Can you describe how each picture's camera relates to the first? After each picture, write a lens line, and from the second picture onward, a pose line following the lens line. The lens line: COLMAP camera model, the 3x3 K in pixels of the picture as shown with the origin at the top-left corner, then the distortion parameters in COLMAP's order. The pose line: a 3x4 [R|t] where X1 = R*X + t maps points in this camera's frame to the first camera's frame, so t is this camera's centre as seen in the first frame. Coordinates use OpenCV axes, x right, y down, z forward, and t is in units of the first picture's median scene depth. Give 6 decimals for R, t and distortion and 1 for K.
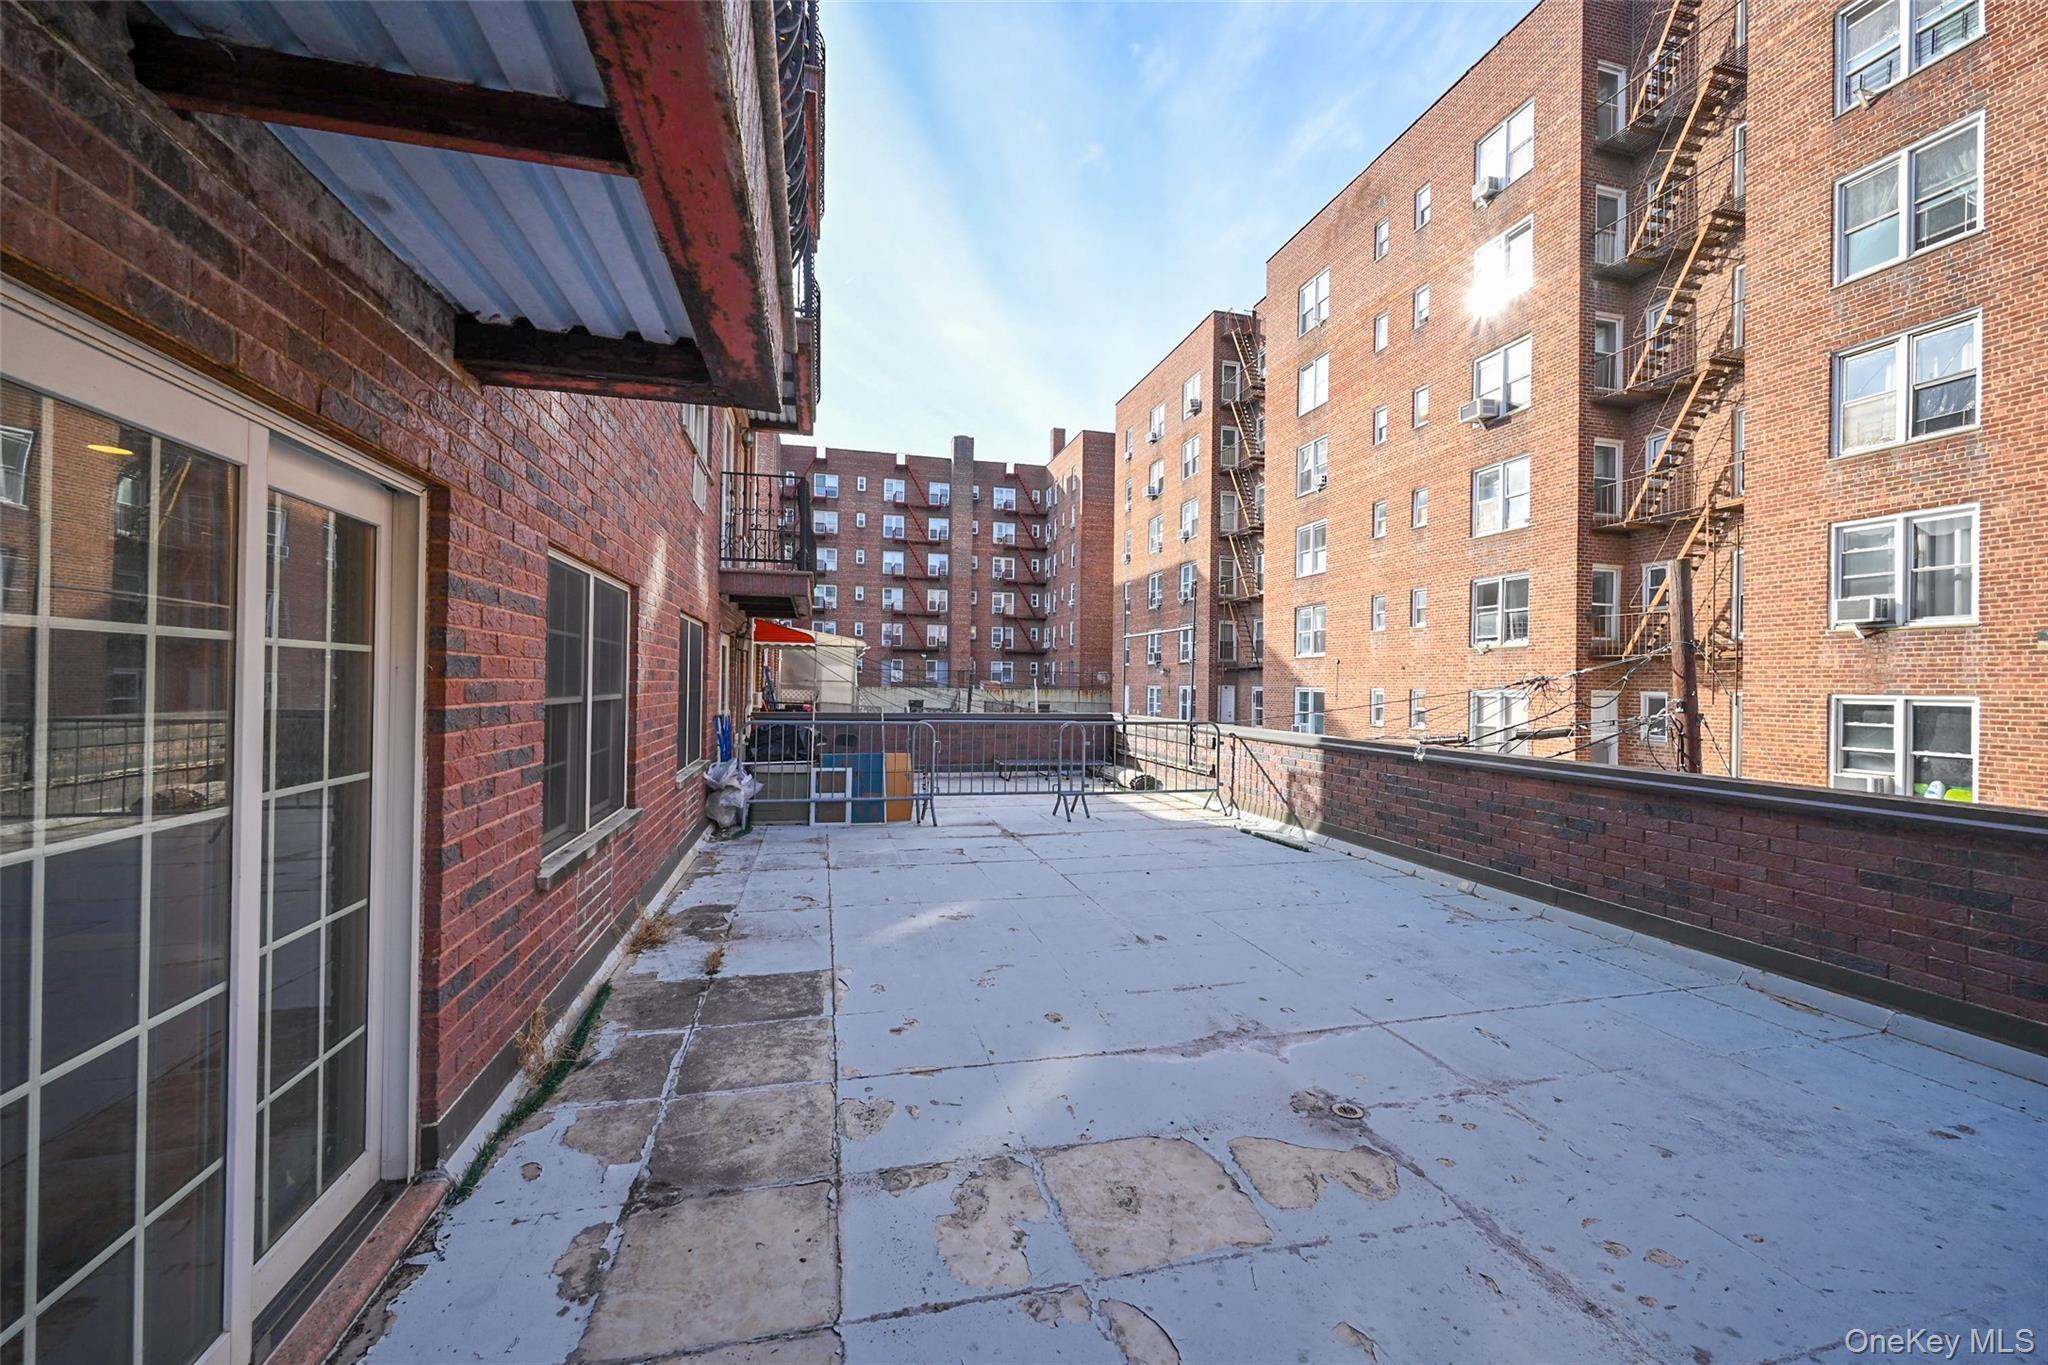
lens RADIAL K [[806.8, 0, 1030.4], [0, 806.8, 679.1], [0, 0, 1]] dist [-0.001167, 0.000212]
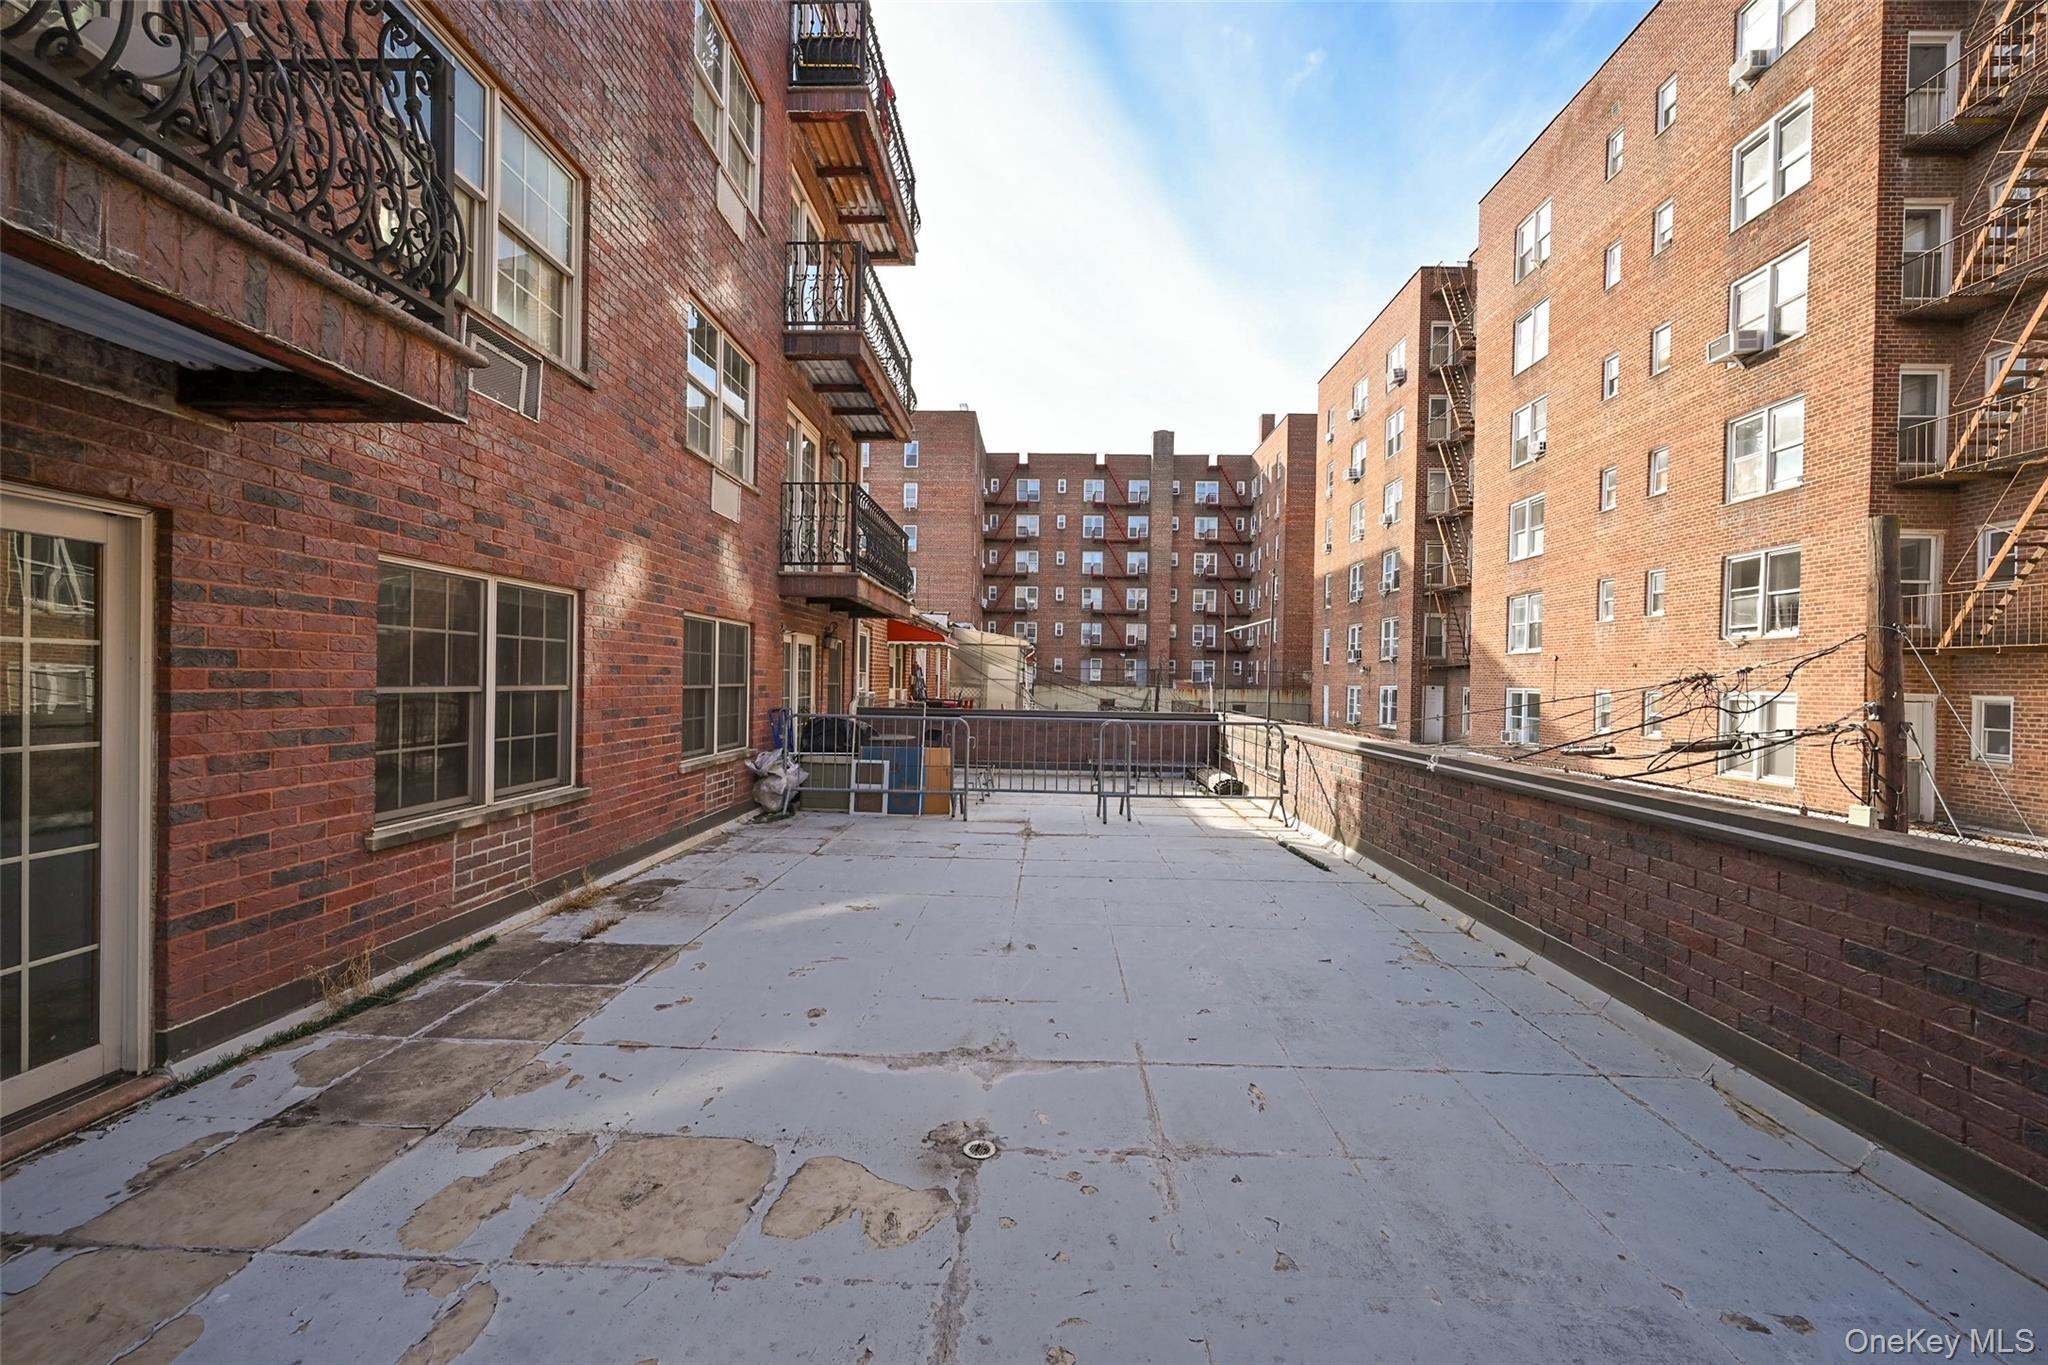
lens RADIAL K [[806.8, 0, 1024.1], [0, 806.8, 687.6], [0, 0, 1]] dist [-0.001167, 0.000212]
pose [[0.960275, 0.005429, -0.279004, 0.367382], [-0.002348, 0.999933, 0.011375, 0.005979], [0.279046, -0.010268, 0.960223, 0.083900]]
